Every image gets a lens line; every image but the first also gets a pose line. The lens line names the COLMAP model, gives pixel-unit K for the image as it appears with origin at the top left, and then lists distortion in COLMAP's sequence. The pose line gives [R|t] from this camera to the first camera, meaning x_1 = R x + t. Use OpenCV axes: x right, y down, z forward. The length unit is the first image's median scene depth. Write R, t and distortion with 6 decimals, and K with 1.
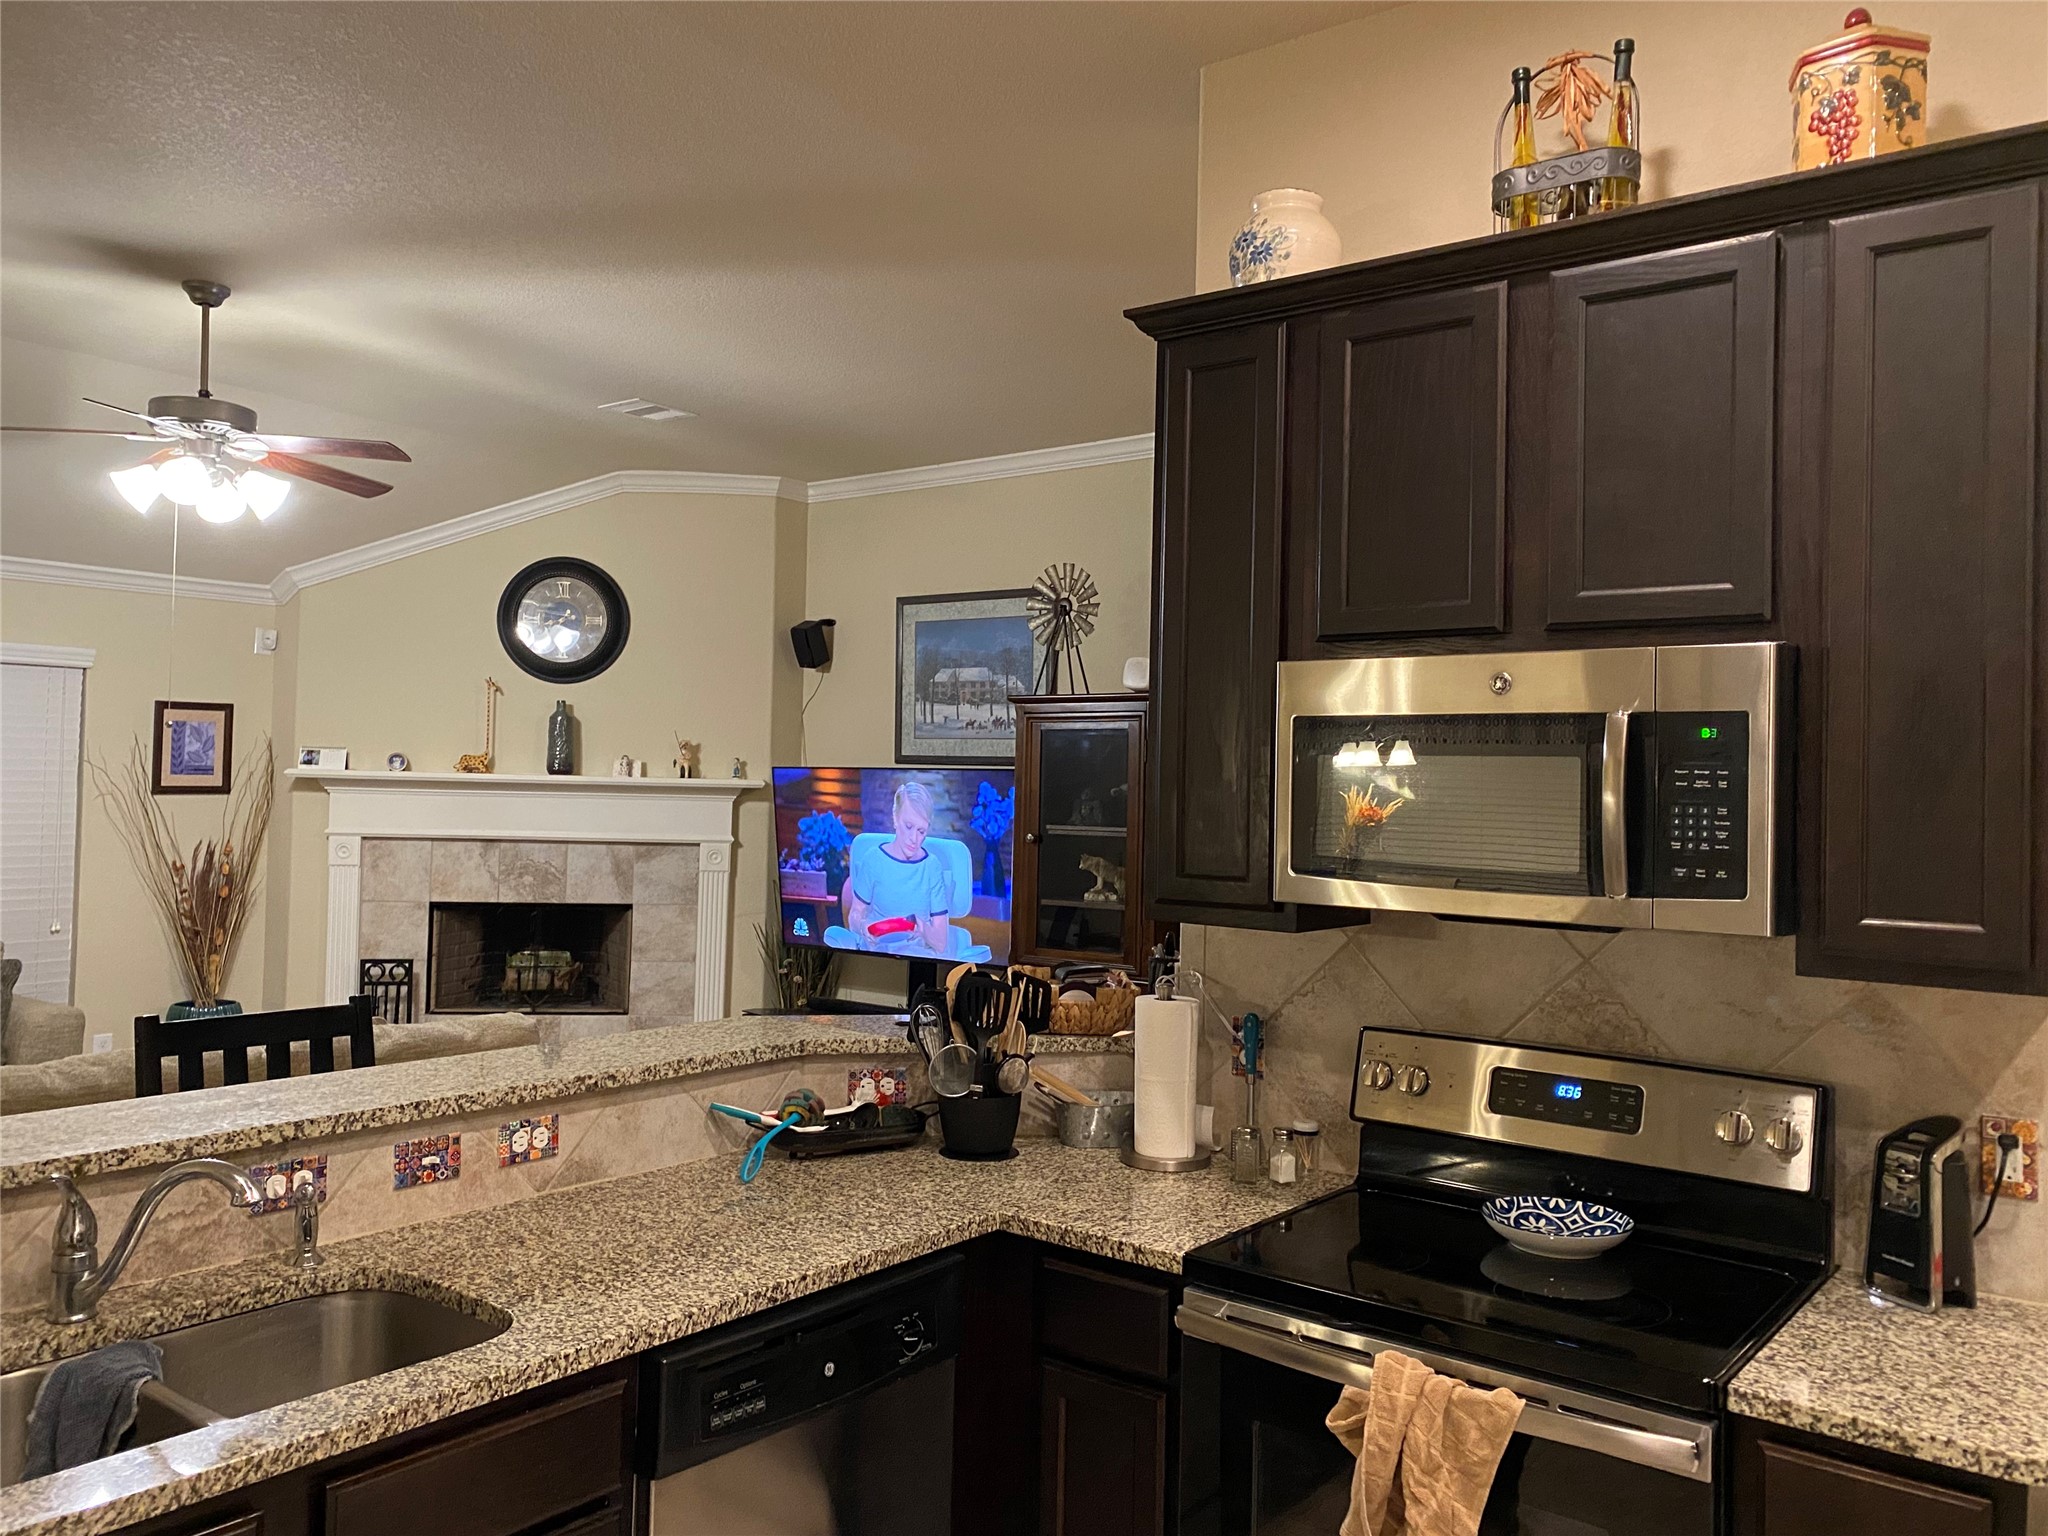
lens RADIAL K [[1553.9, 0, 1024.0], [0, 1553.9, 768.0], [0, 0, 1]] dist [0.093643, -0.156256]
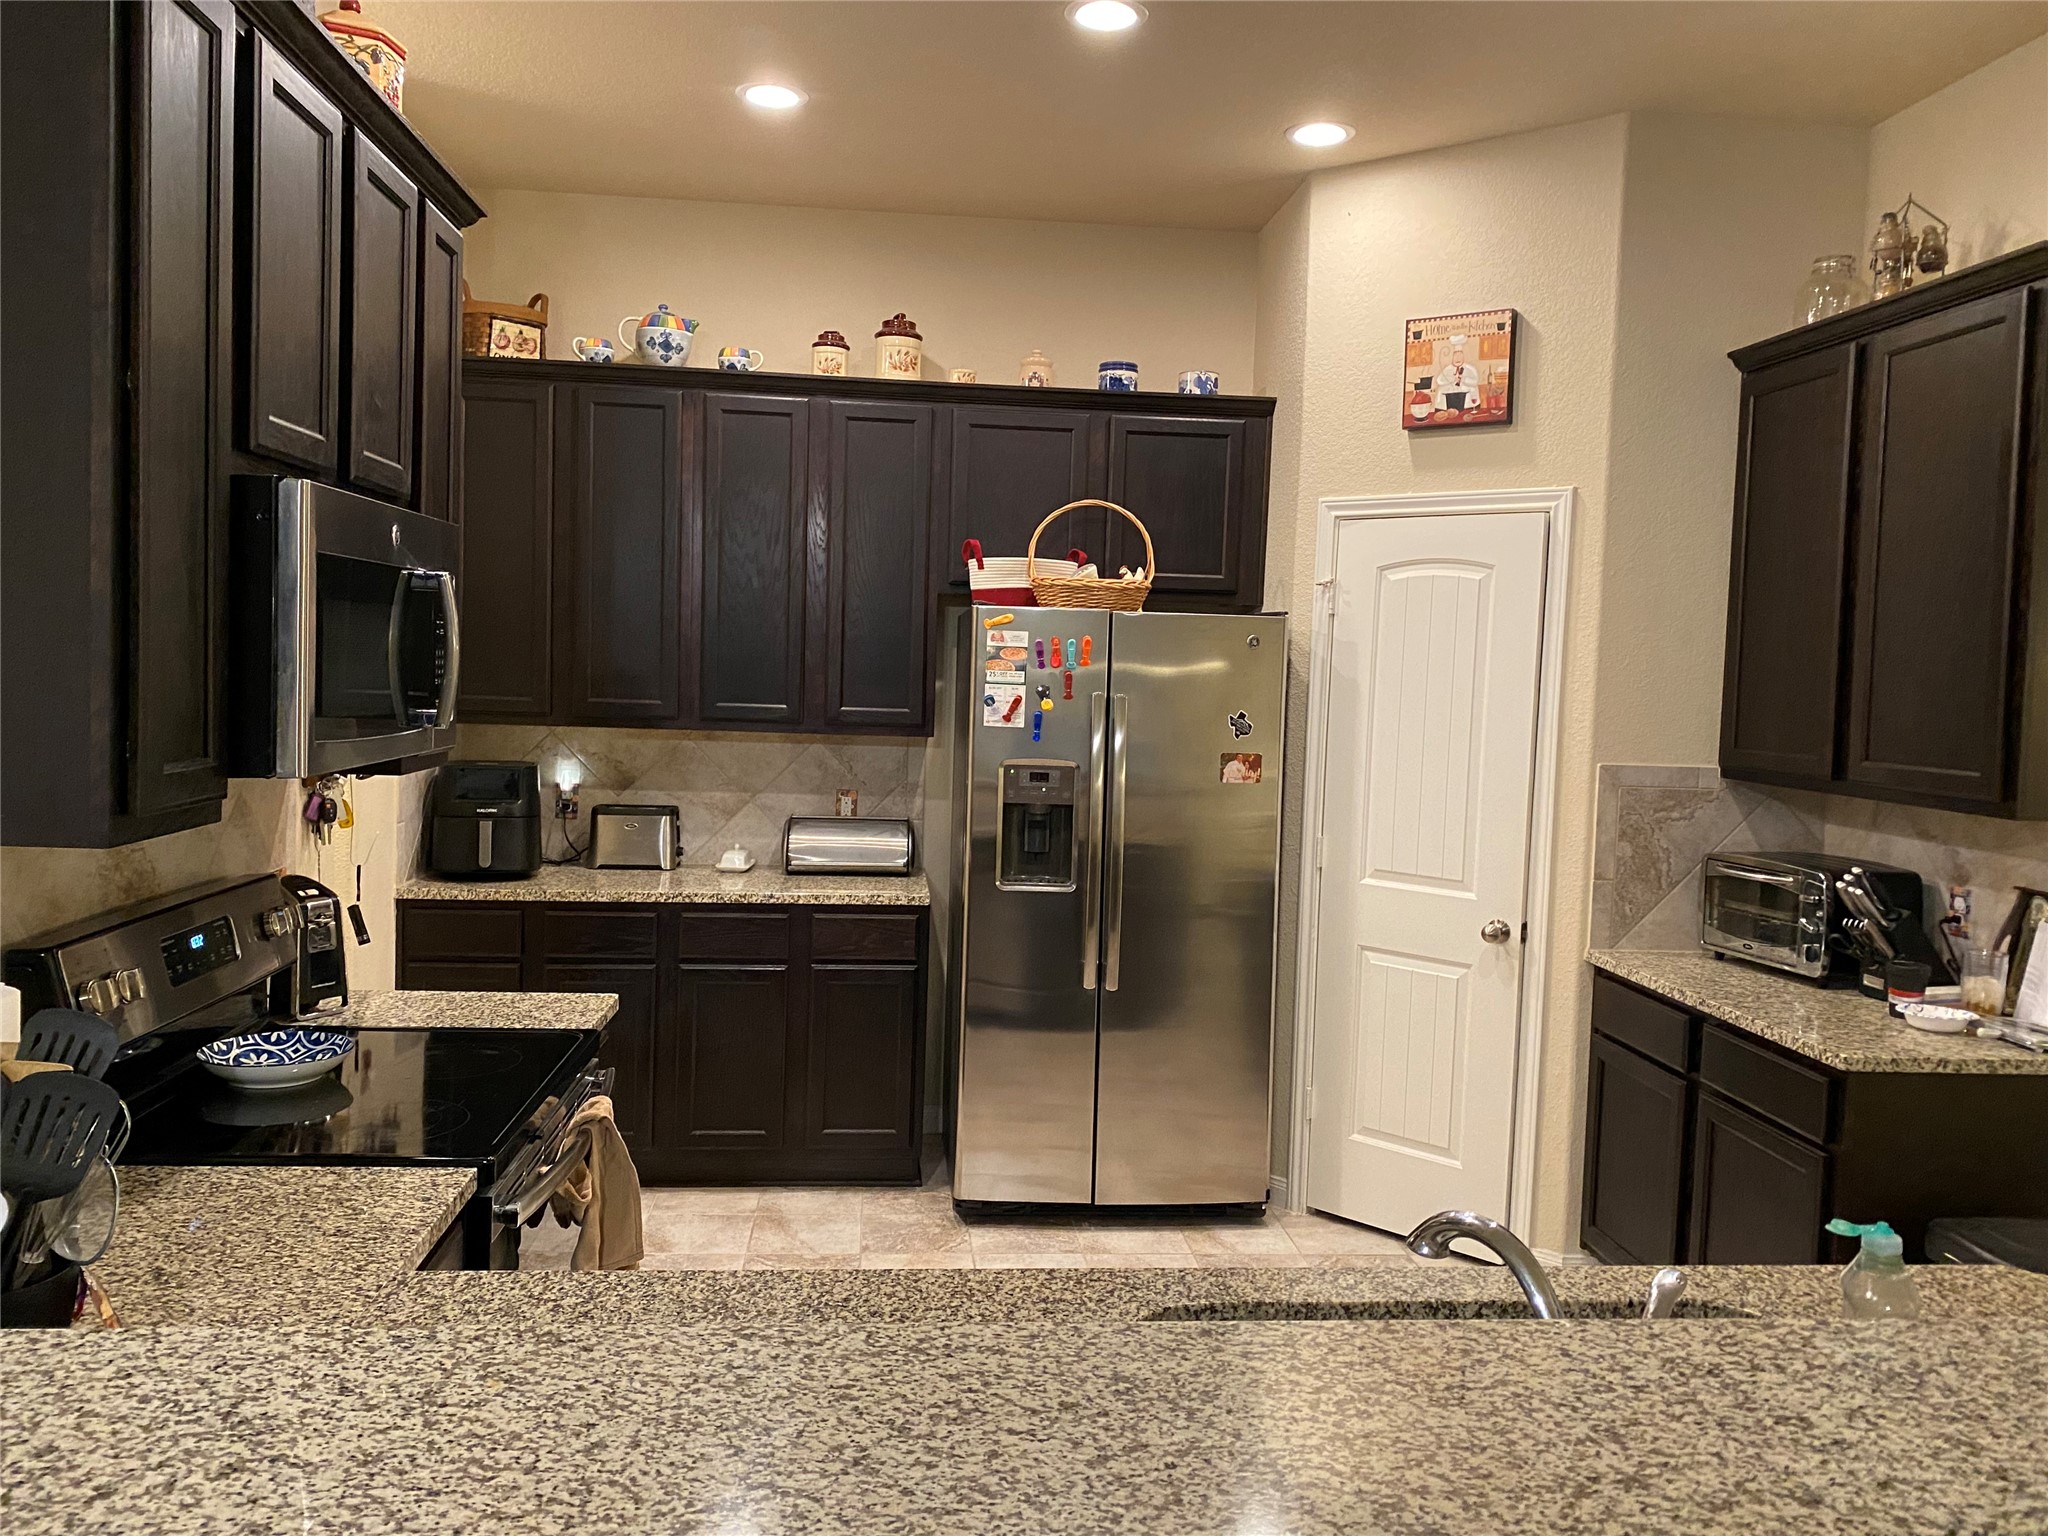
lens RADIAL K [[1553.9, 0, 1024.0], [0, 1553.9, 768.0], [0, 0, 1]] dist [0.093643, -0.156256]
pose [[-0.684634, -0.093722, 0.722836, -0.719000], [-0.059711, 0.995577, 0.072531, 0.001007], [-0.726437, 0.006496, -0.687203, 1.352903]]
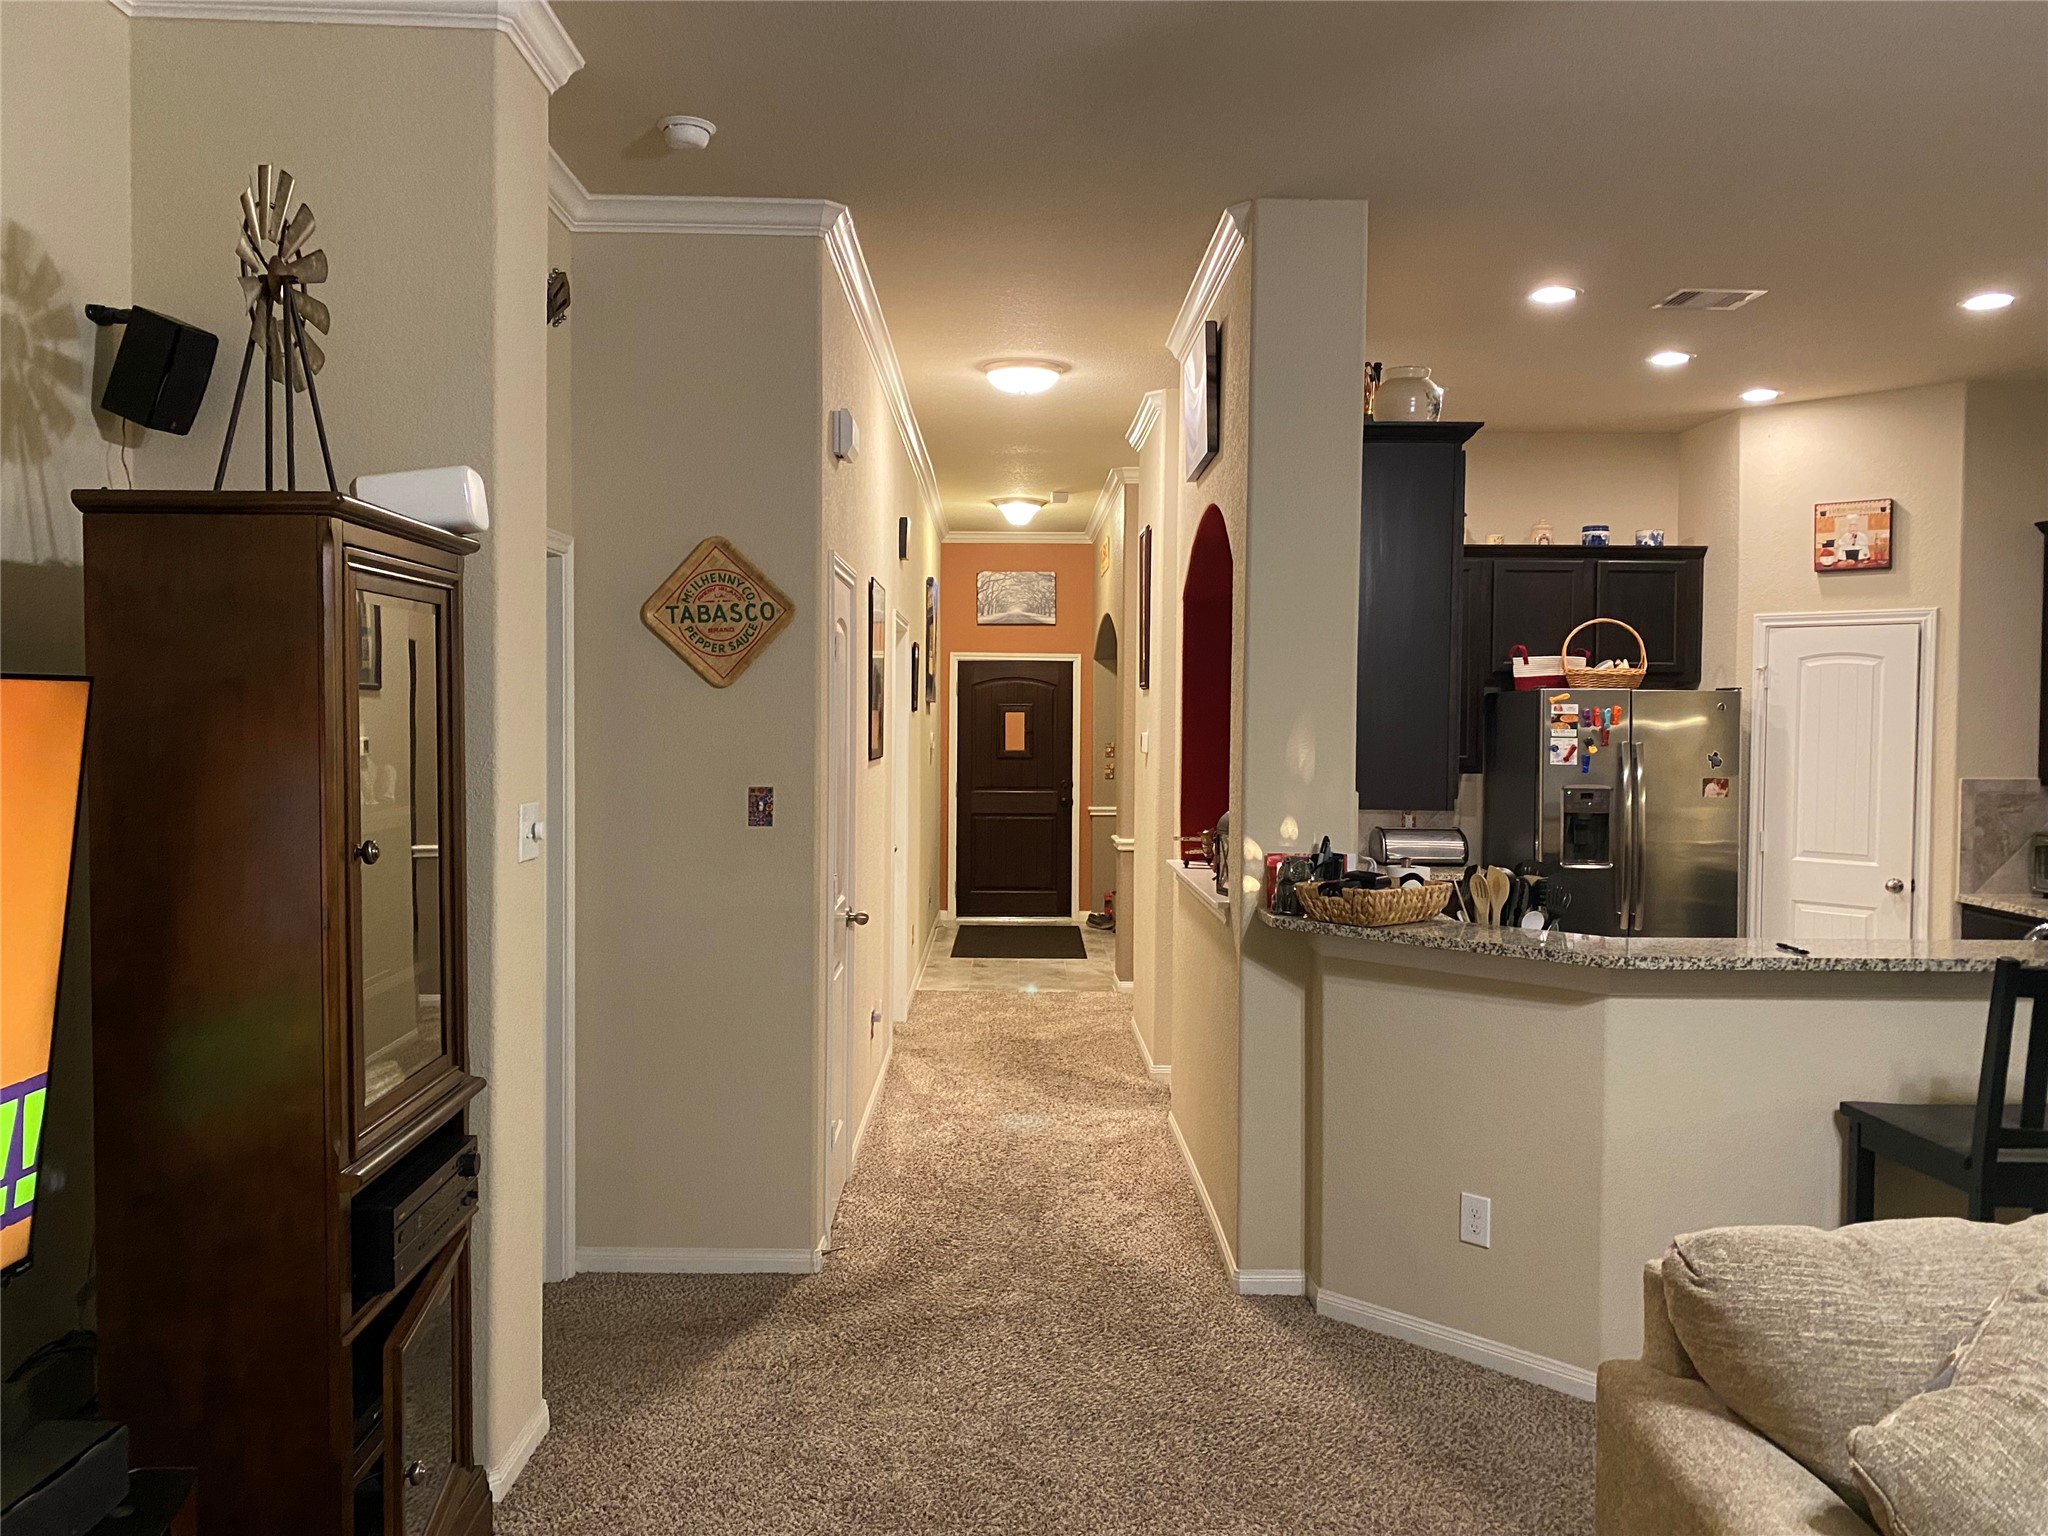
lens RADIAL K [[1552.8, 0, 1024.0], [0, 1552.8, 768.0], [0, 0, 1]] dist [-0.036668, 0.070015]
pose [[-0.621675, -0.053289, 0.781460, -1.004307], [-0.032752, 0.998579, 0.042039, 0.004443], [-0.782590, 0.000540, -0.622537, 2.677388]]
